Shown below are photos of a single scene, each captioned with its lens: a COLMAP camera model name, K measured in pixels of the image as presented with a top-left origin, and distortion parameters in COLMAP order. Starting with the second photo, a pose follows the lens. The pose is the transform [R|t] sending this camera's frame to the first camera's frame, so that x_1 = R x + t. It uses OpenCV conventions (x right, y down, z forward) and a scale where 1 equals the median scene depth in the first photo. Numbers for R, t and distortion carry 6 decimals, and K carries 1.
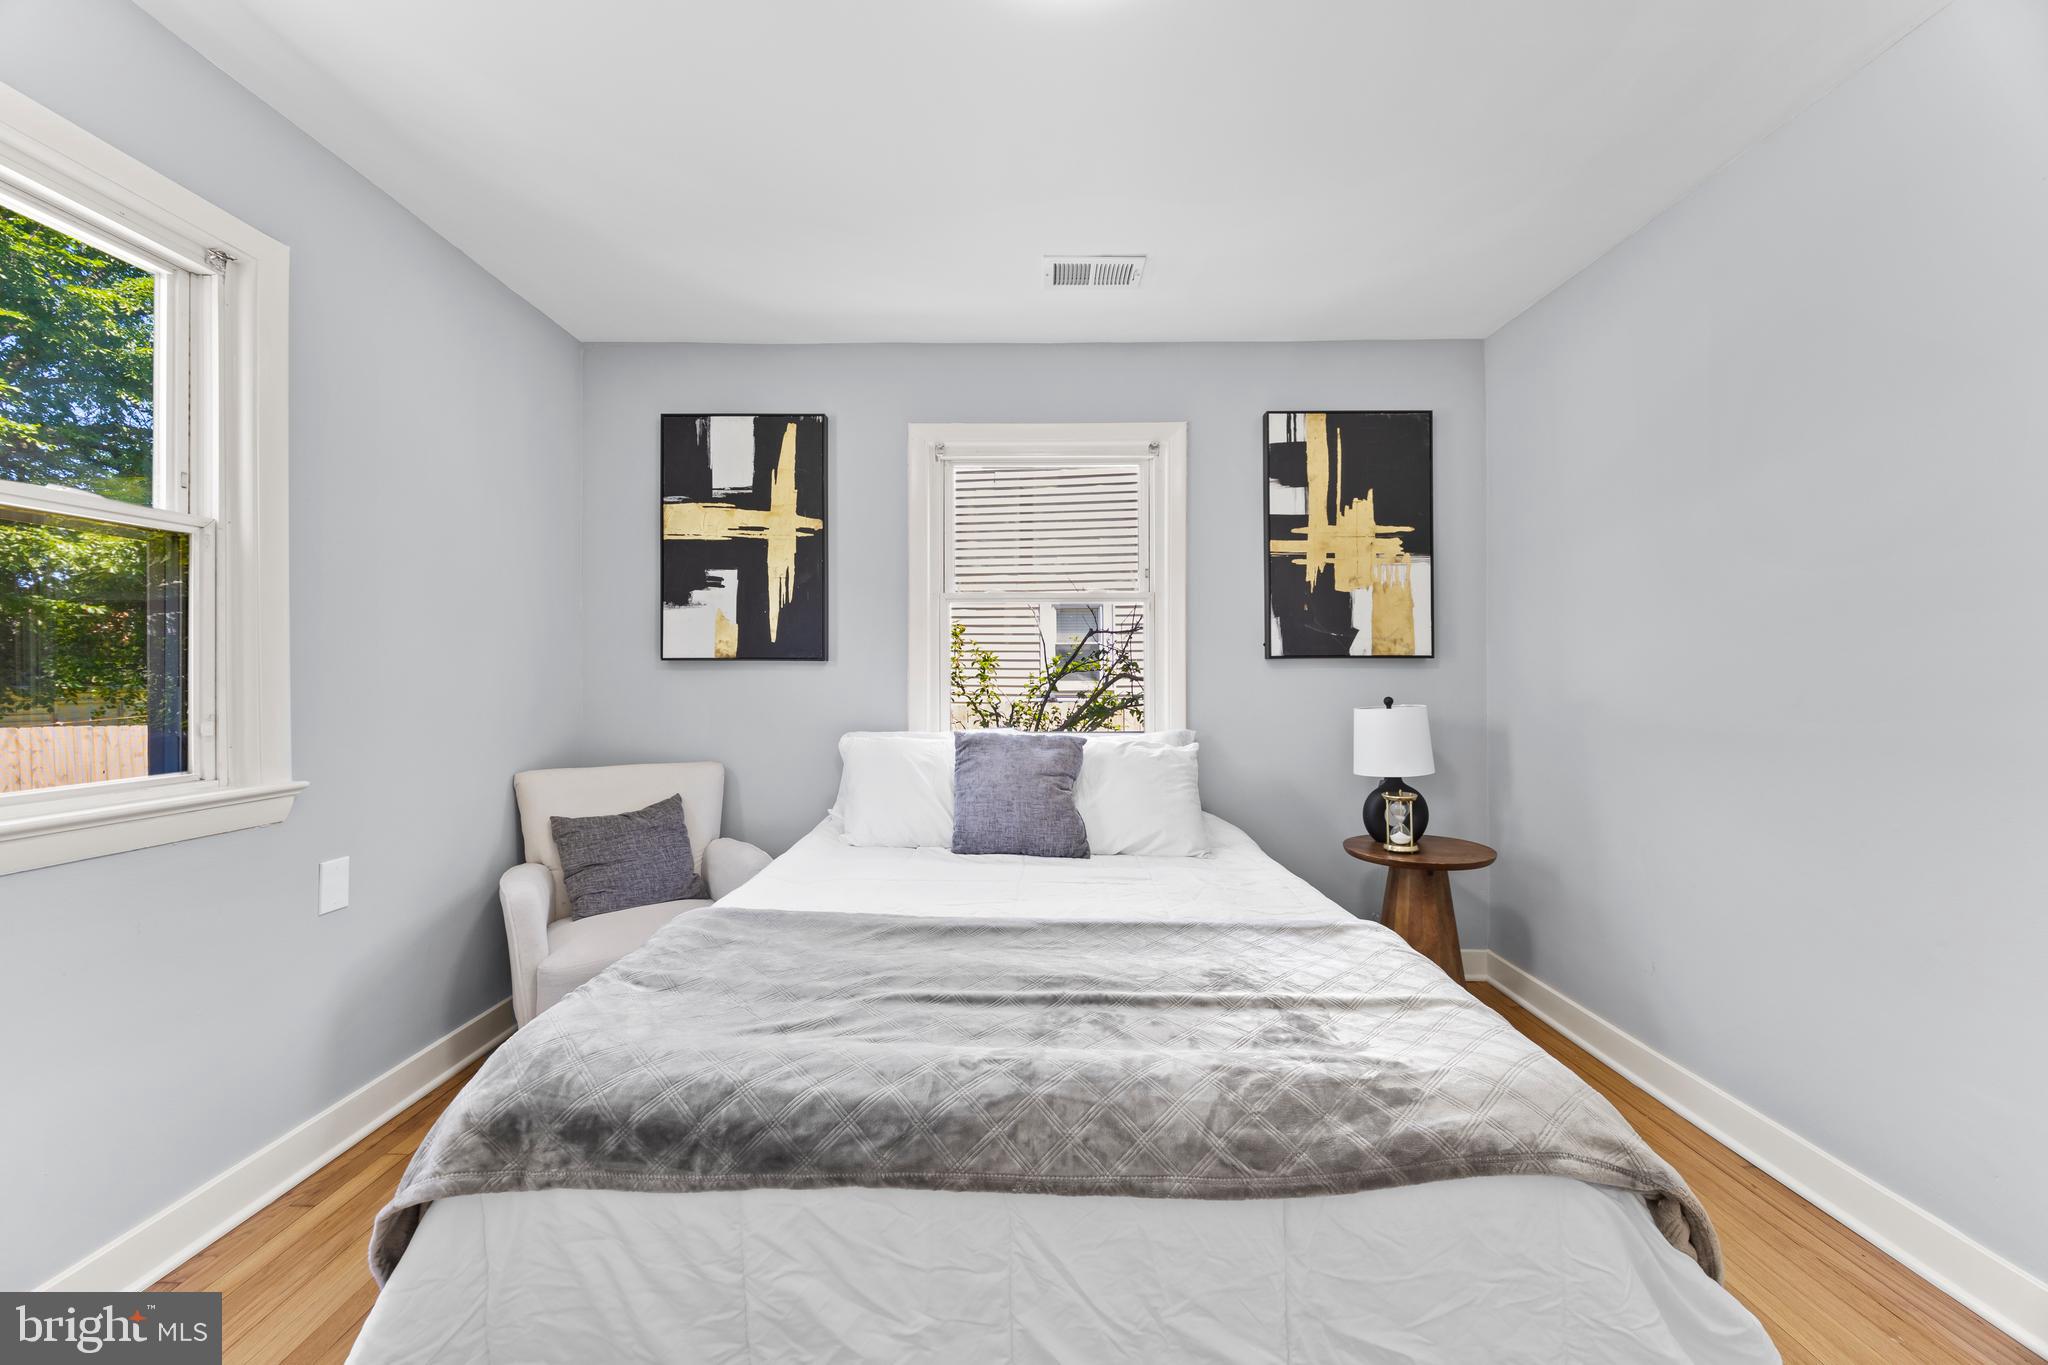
lens RADIAL K [[774.7, 0, 1013.7], [0, 774.7, 682.2], [0, 0, 1]] dist [-0.005864, 0.000313]
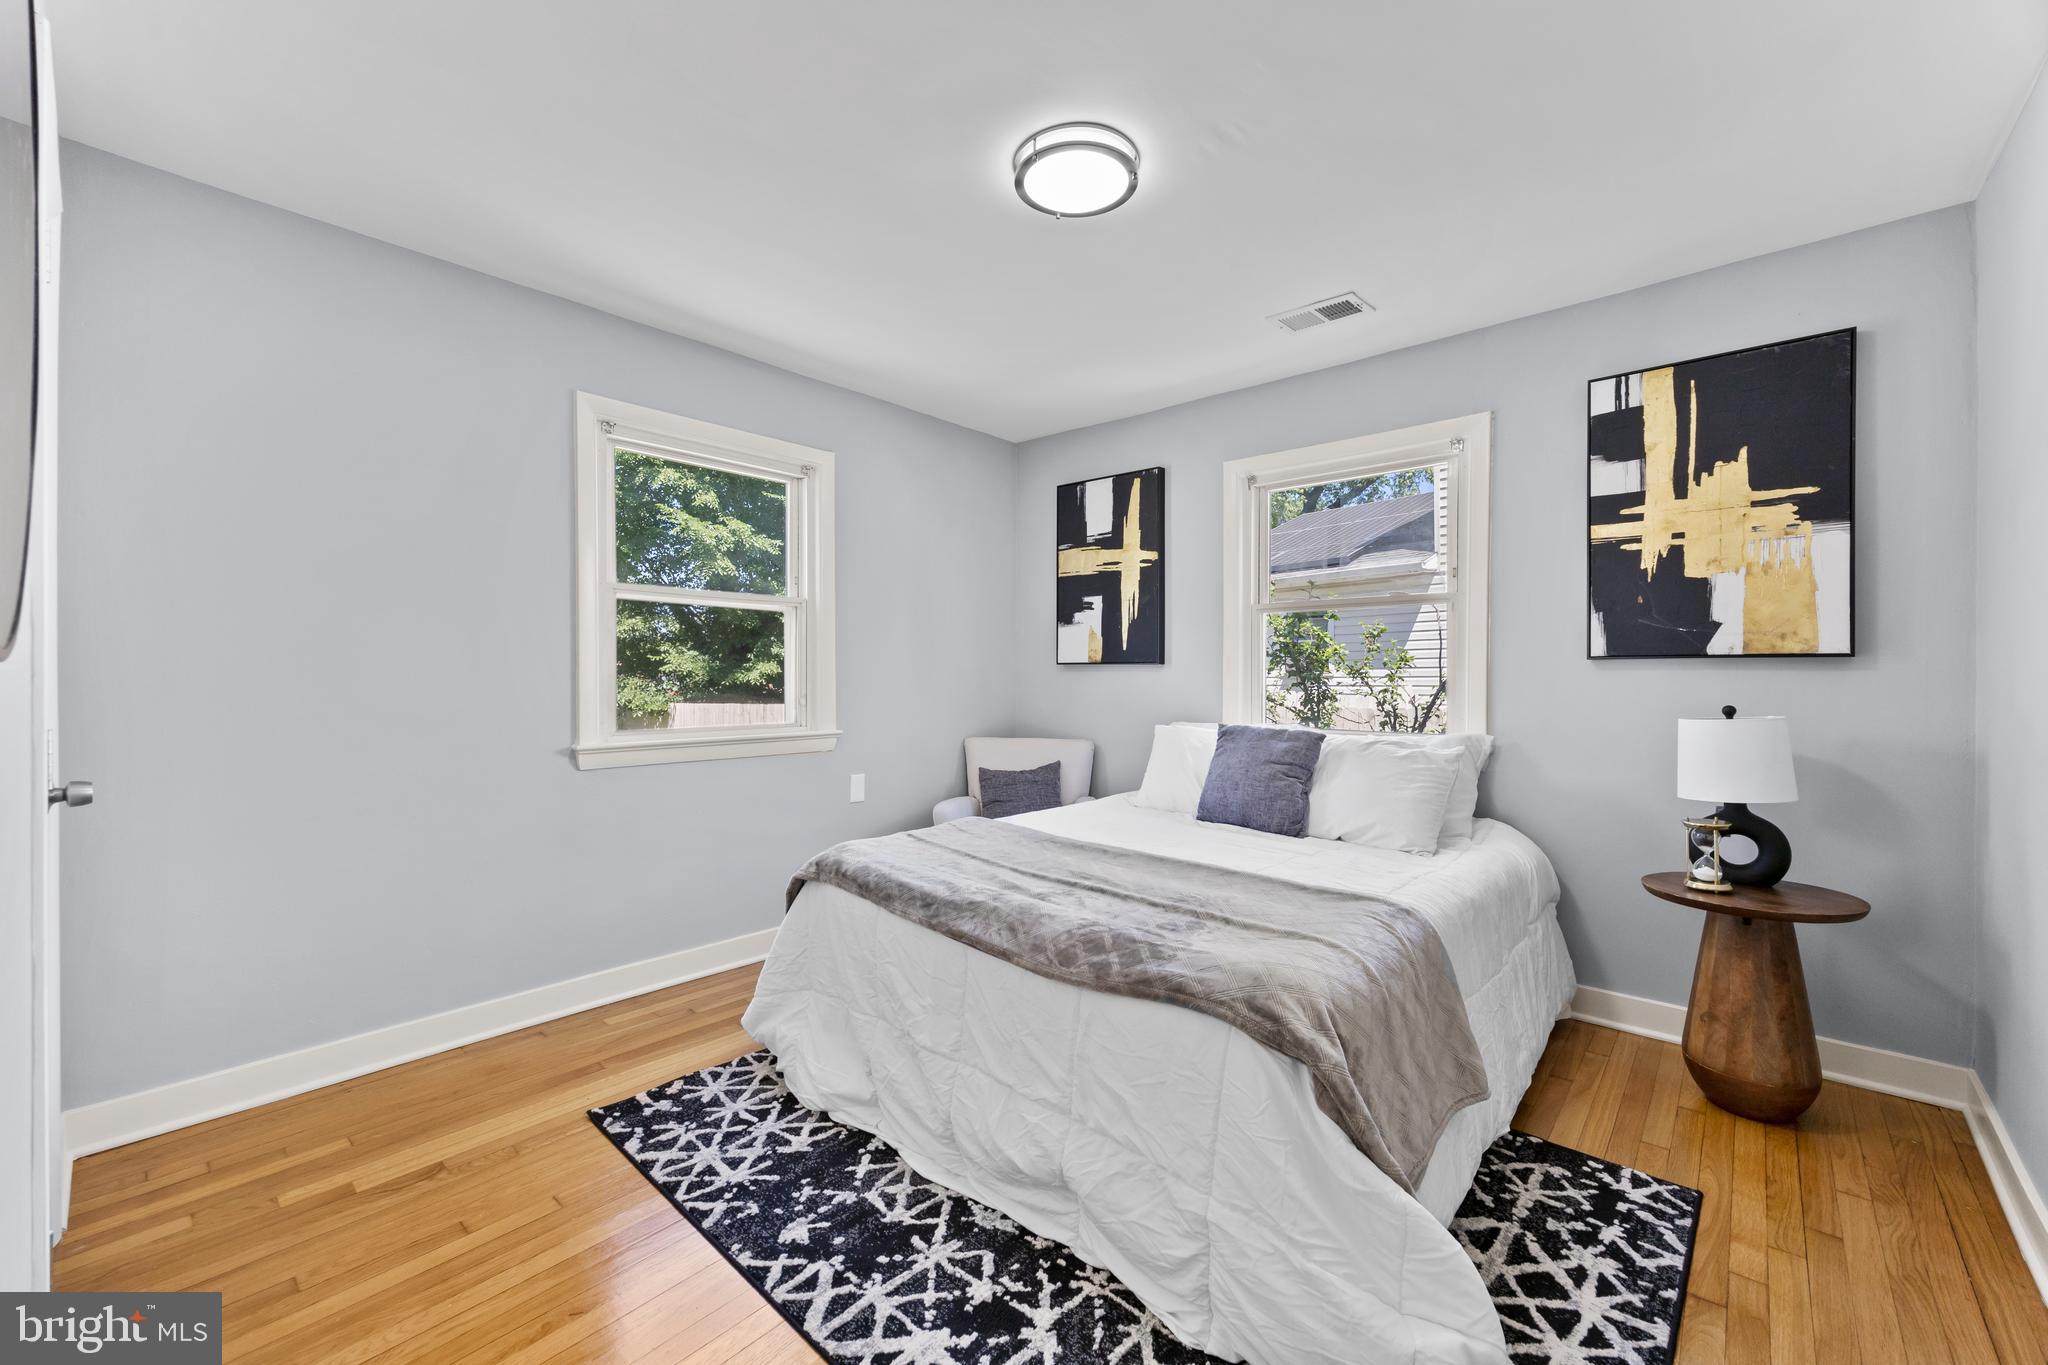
lens RADIAL K [[795.4, 0, 1015.1], [0, 795.4, 693.2], [0, 0, 1]] dist [0.011253, 0.000024]
pose [[0.753062, 0.019227, -0.657669, 0.442511], [-0.007775, 0.999763, 0.020326, -0.005015], [0.657904, -0.010193, 0.753033, -0.128332]]
